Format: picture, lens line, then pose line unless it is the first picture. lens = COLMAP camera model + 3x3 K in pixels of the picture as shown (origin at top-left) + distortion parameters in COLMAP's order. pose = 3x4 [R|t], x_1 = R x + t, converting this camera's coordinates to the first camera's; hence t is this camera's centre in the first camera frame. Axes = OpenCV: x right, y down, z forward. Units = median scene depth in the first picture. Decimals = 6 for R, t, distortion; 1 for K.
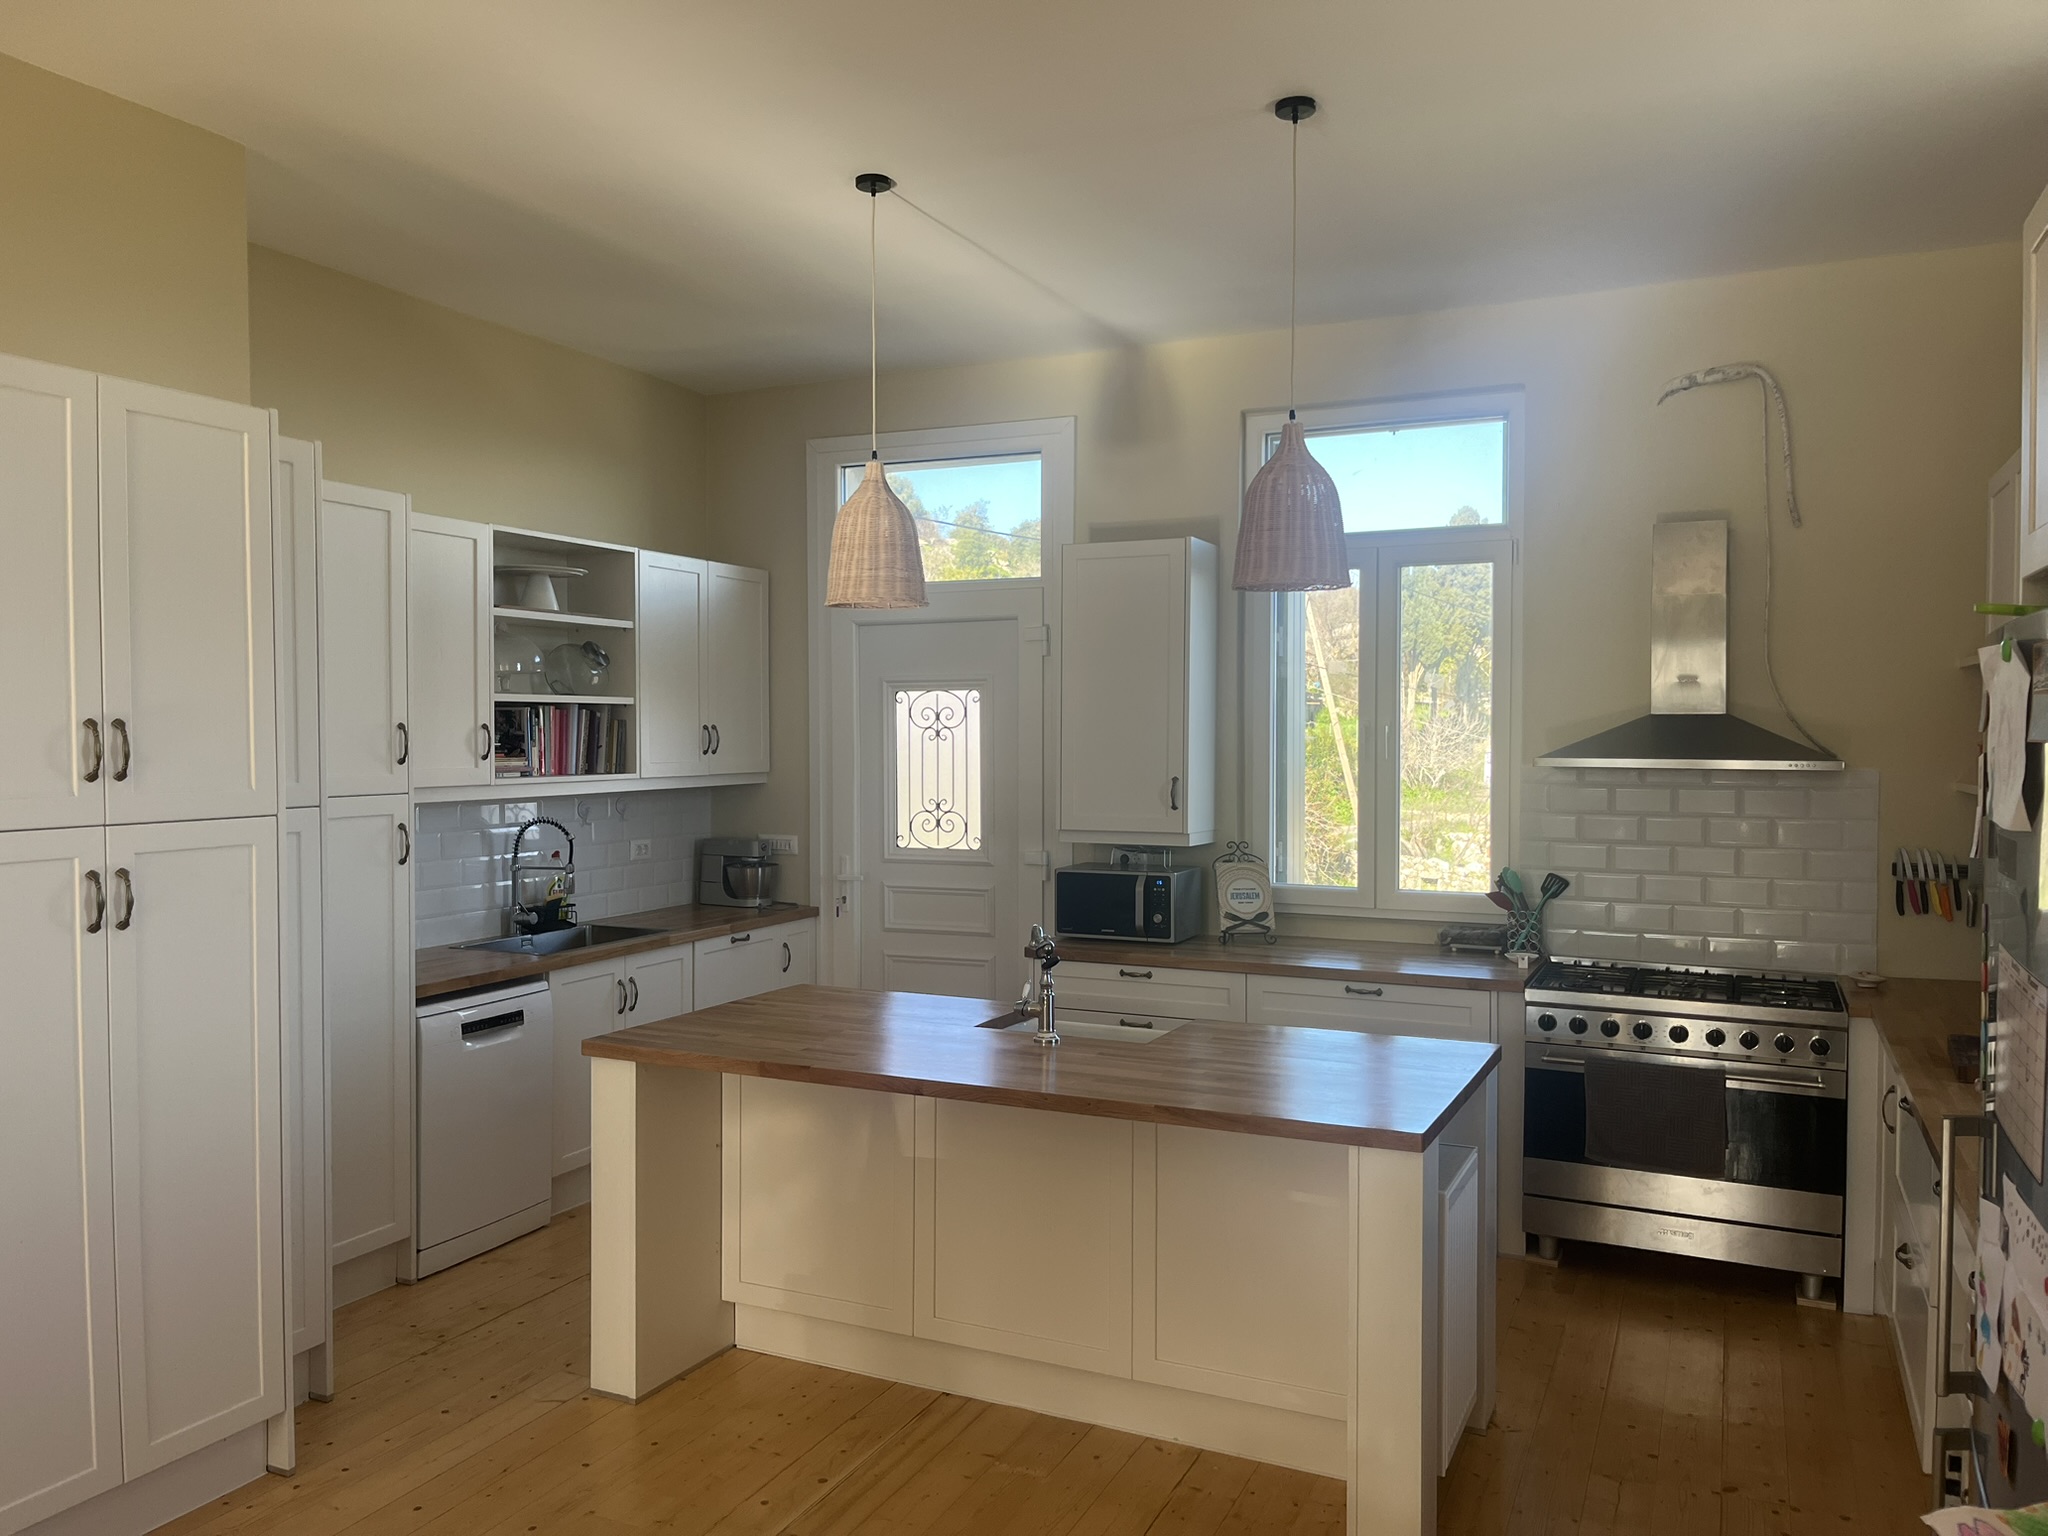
lens RADIAL K [[1542.9, 0, 1041.1], [0, 1542.9, 777.3], [0, 0, 1]] dist [0.041968, -0.005118]
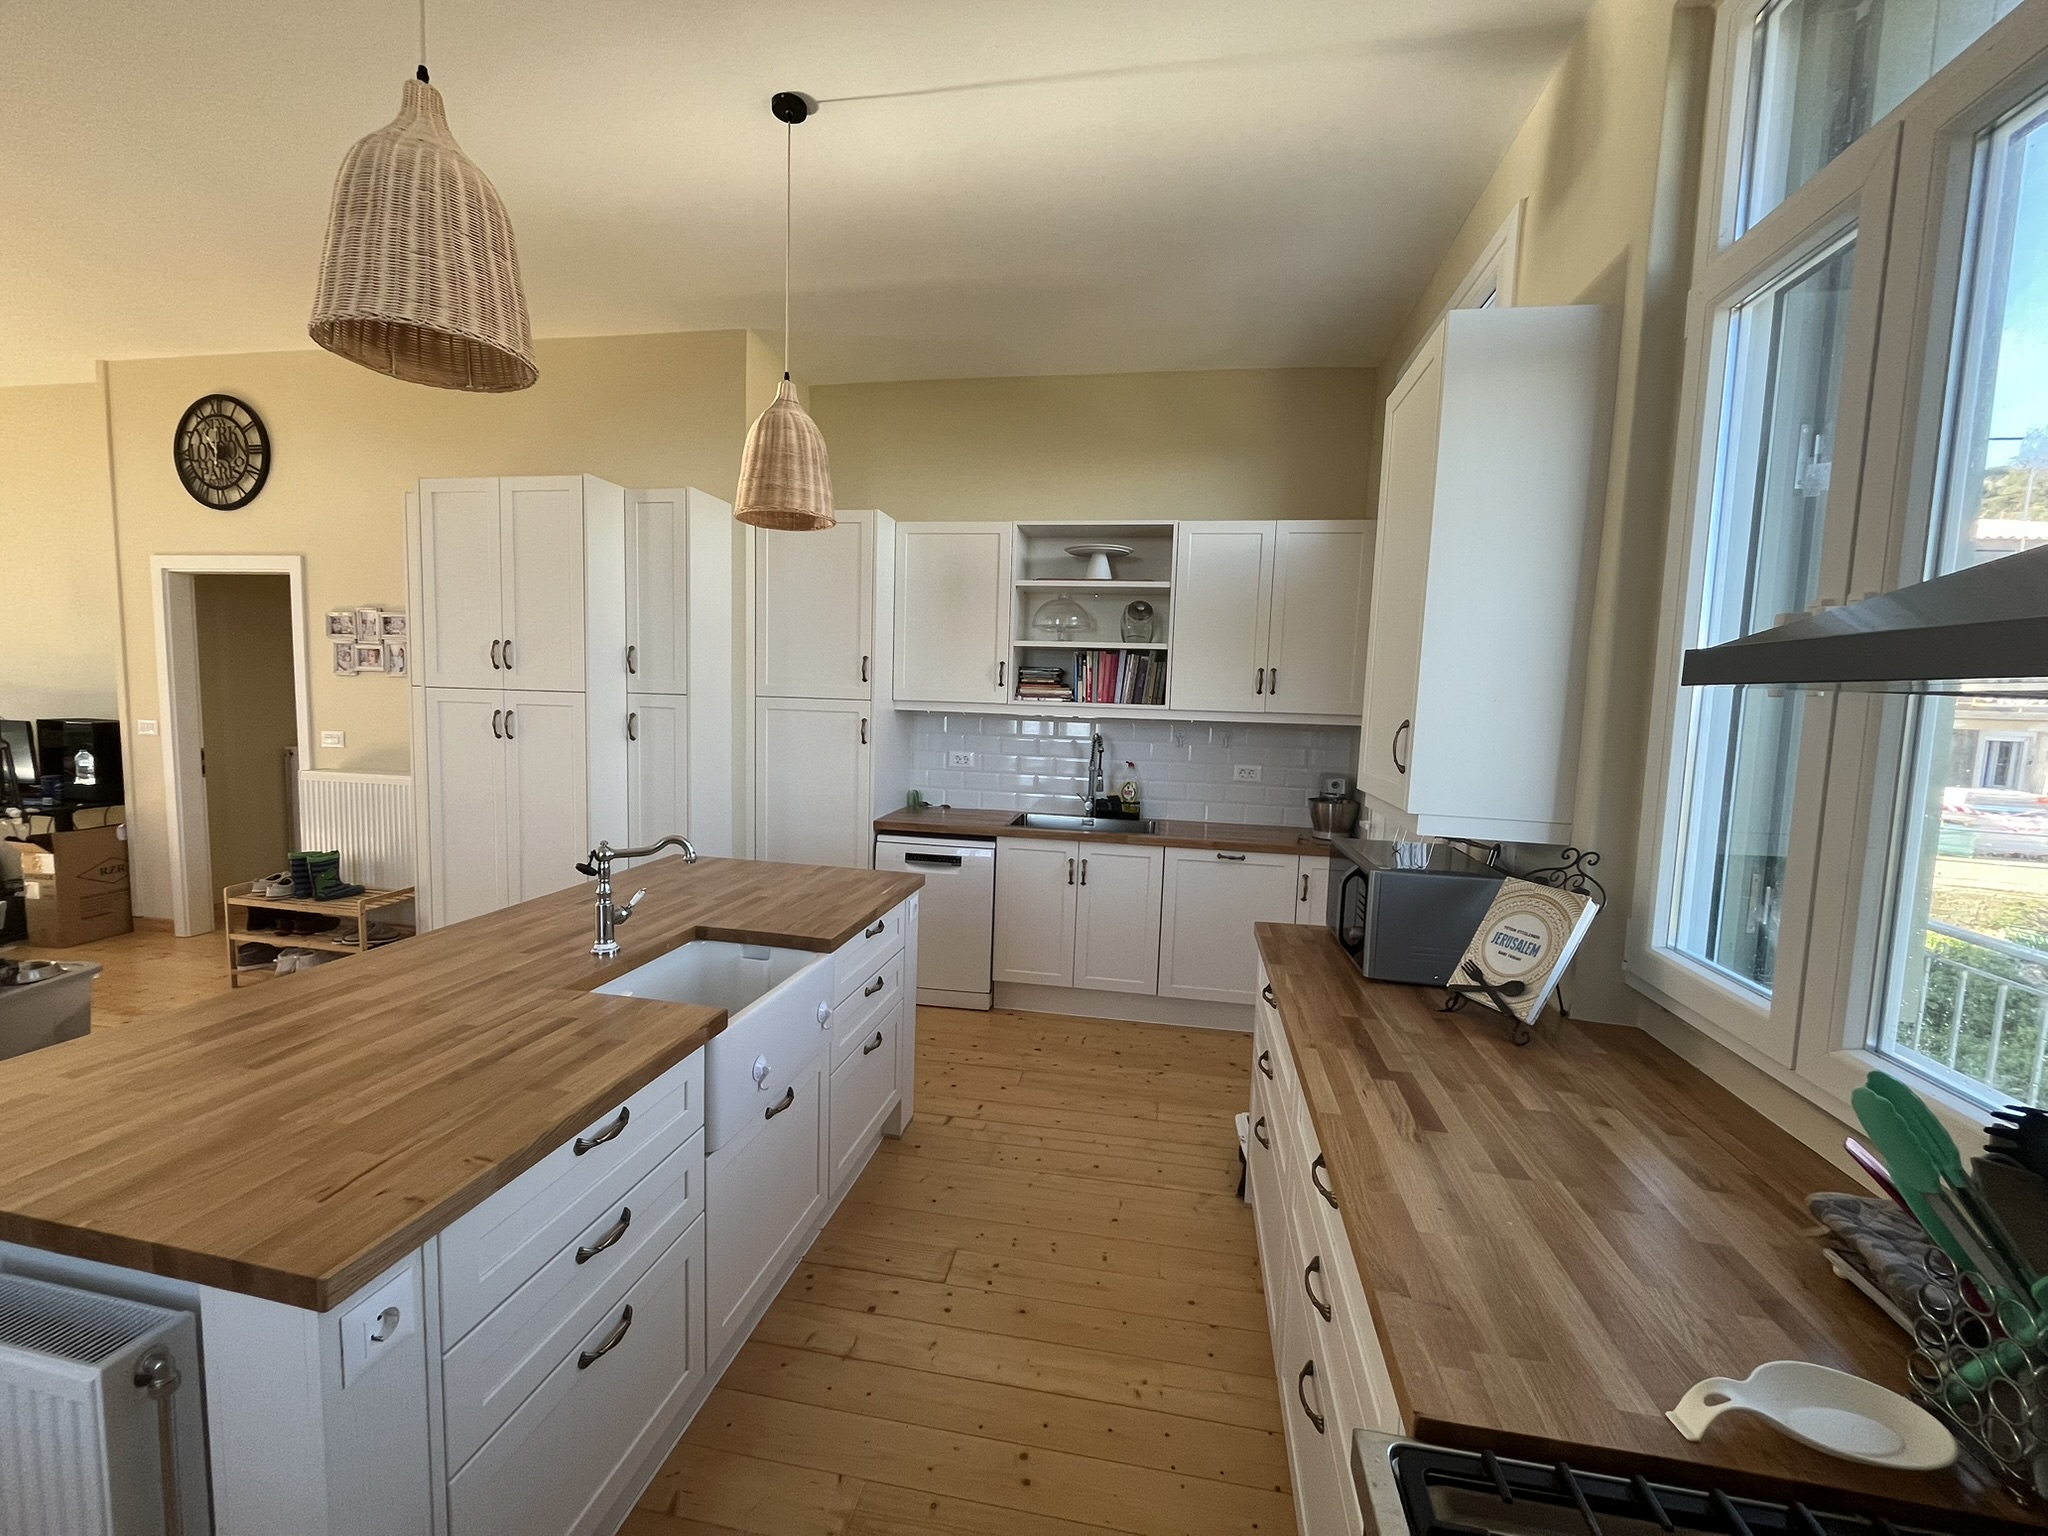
lens RADIAL K [[821.8, 0, 1026.4], [0, 821.8, 768.1], [0, 0, 1]] dist [-0.006874, 0.014468]
pose [[0.238671, 0.090347, -0.966889, 0.369939], [-0.060901, 0.995095, 0.077949, 0.003490], [0.969189, 0.040280, 0.243003, 0.773891]]
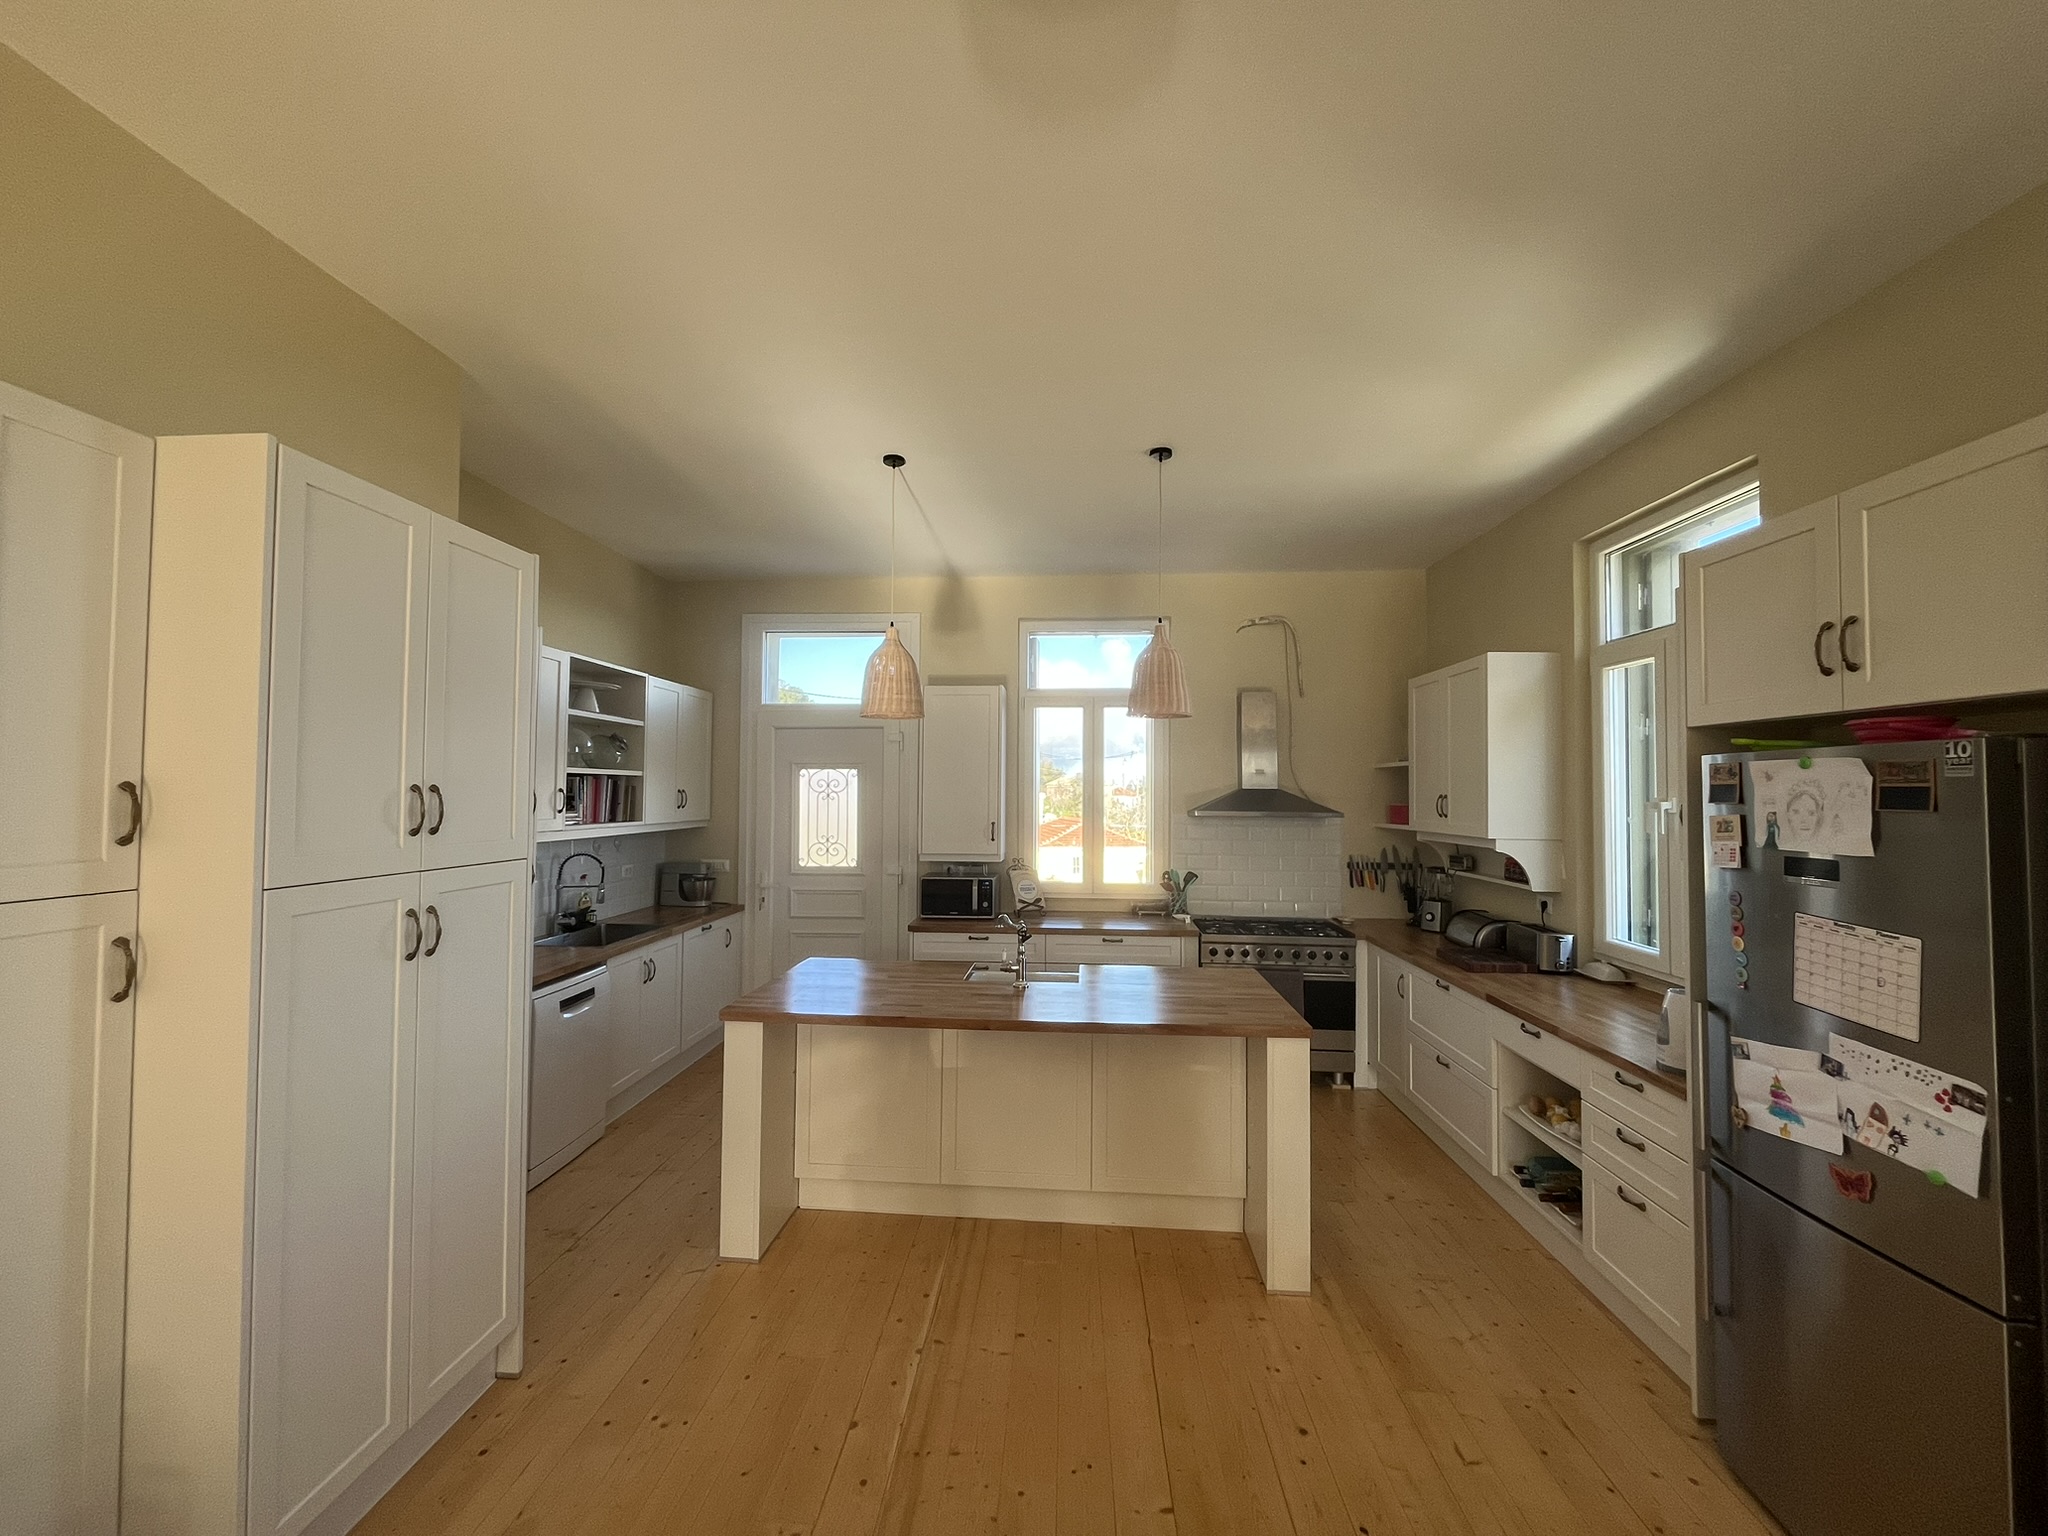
lens RADIAL K [[821.8, 0, 1026.4], [0, 821.8, 768.1], [0, 0, 1]] dist [-0.006874, 0.014468]
pose [[0.934710, 0.017339, 0.354988, -0.207714], [0.004264, 0.998190, -0.059982, -0.005104], [-0.355386, 0.057580, 0.932945, 0.120071]]
